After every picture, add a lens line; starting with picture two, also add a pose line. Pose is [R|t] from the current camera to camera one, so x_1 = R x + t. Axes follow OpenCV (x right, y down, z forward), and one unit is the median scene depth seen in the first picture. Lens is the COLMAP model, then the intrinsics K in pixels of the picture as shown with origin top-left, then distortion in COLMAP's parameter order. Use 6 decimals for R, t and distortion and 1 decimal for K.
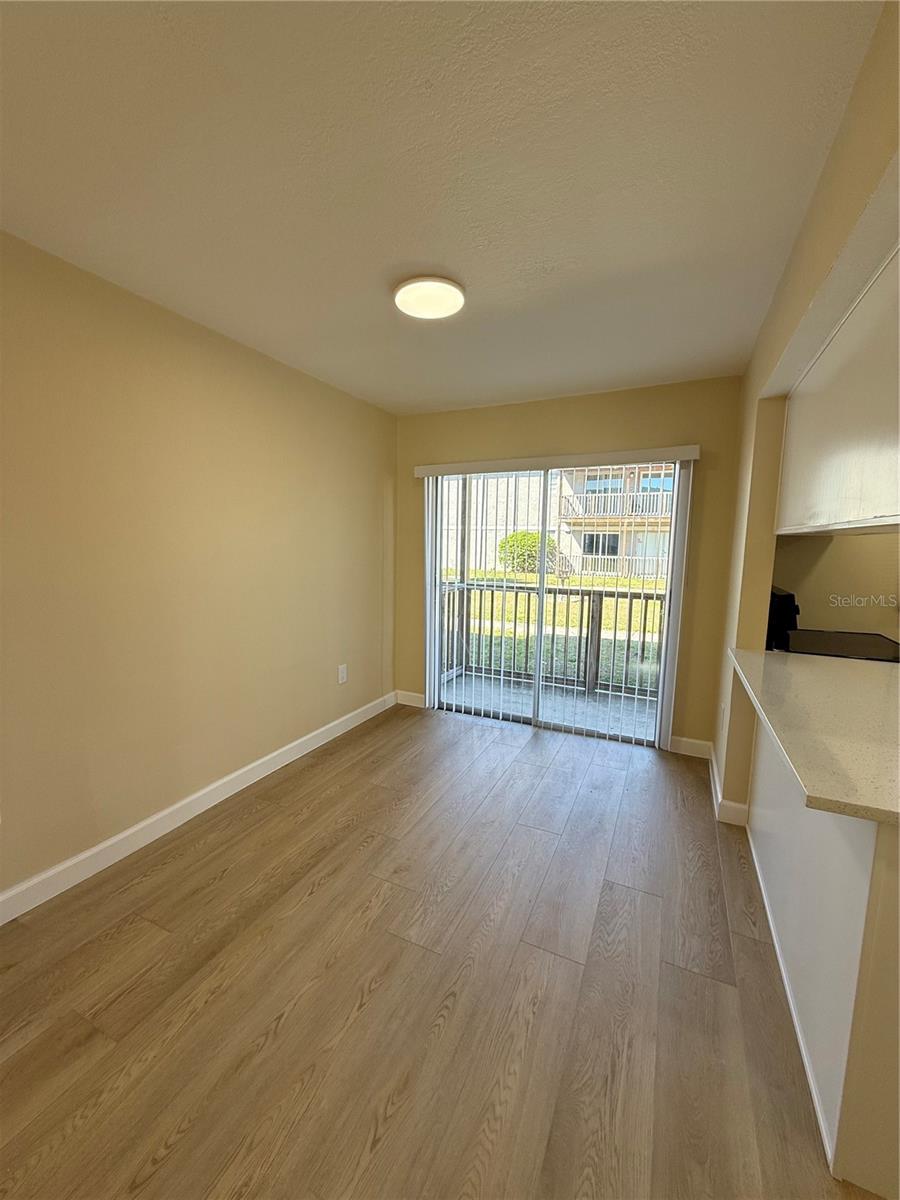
lens RADIAL K [[478.6, 0, 450.3], [0, 478.6, 596.3], [0, 0, 1]] dist [-0.001748, -0.000061]
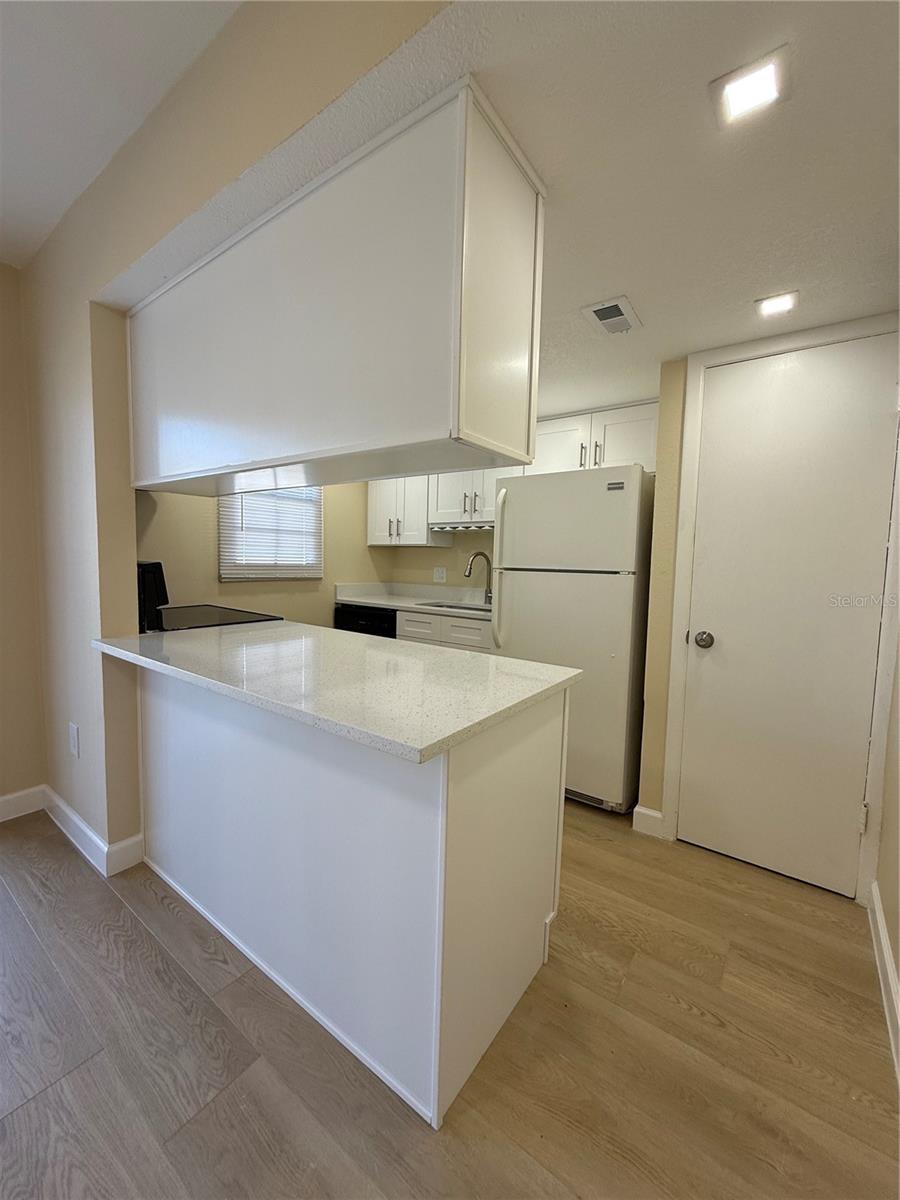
lens RADIAL K [[478.6, 0, 450.3], [0, 478.6, 596.3], [0, 0, 1]] dist [-0.001748, -0.000061]
pose [[0.193925, -0.092350, 0.976660, -0.013444], [0.092160, 0.992871, 0.075584, 0.037738], [-0.976678, 0.075351, 0.201054, 0.324248]]
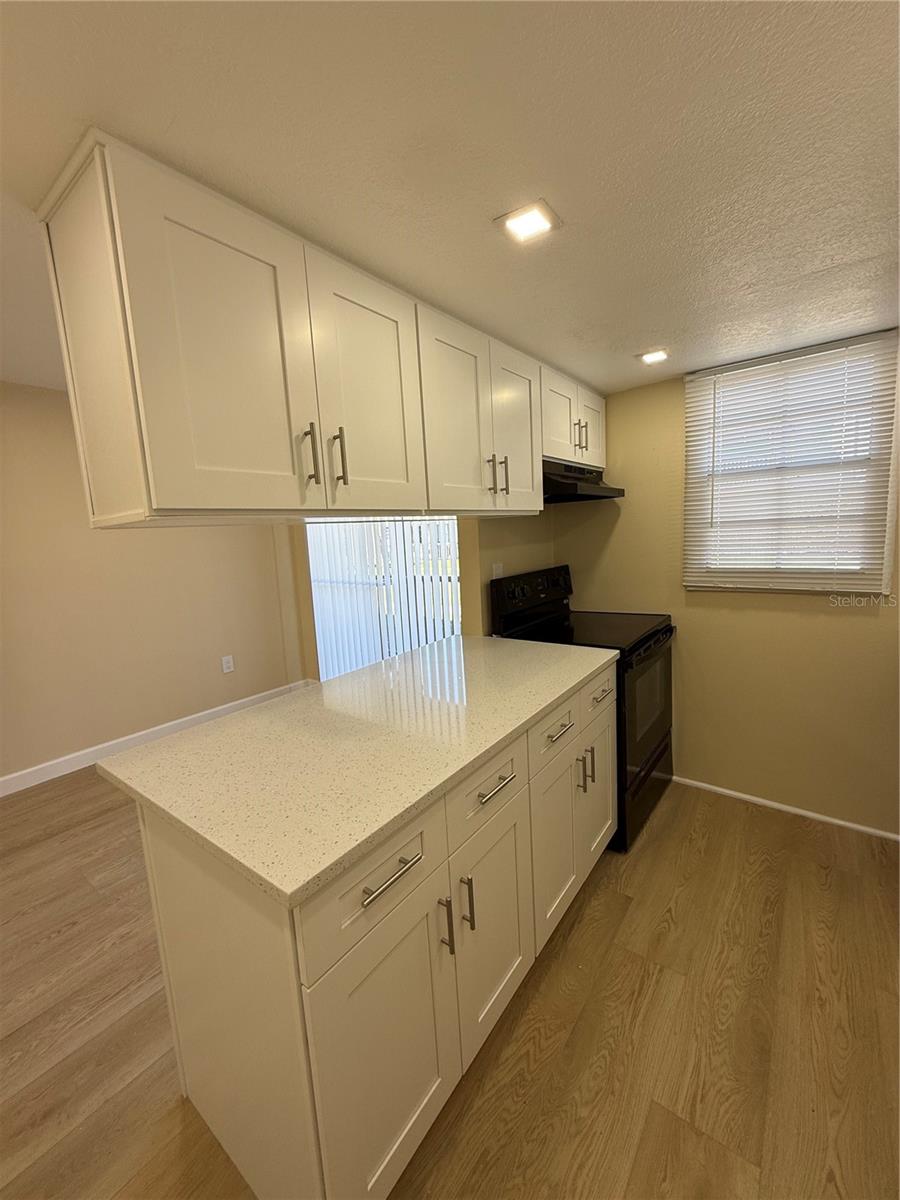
lens RADIAL K [[478.6, 0, 450.3], [0, 478.6, 596.3], [0, 0, 1]] dist [-0.001748, -0.000061]
pose [[0.975917, -0.042106, -0.214041, 0.798221], [0.045664, 0.998888, 0.011707, 0.016454], [0.213310, -0.021199, 0.976754, 0.026654]]
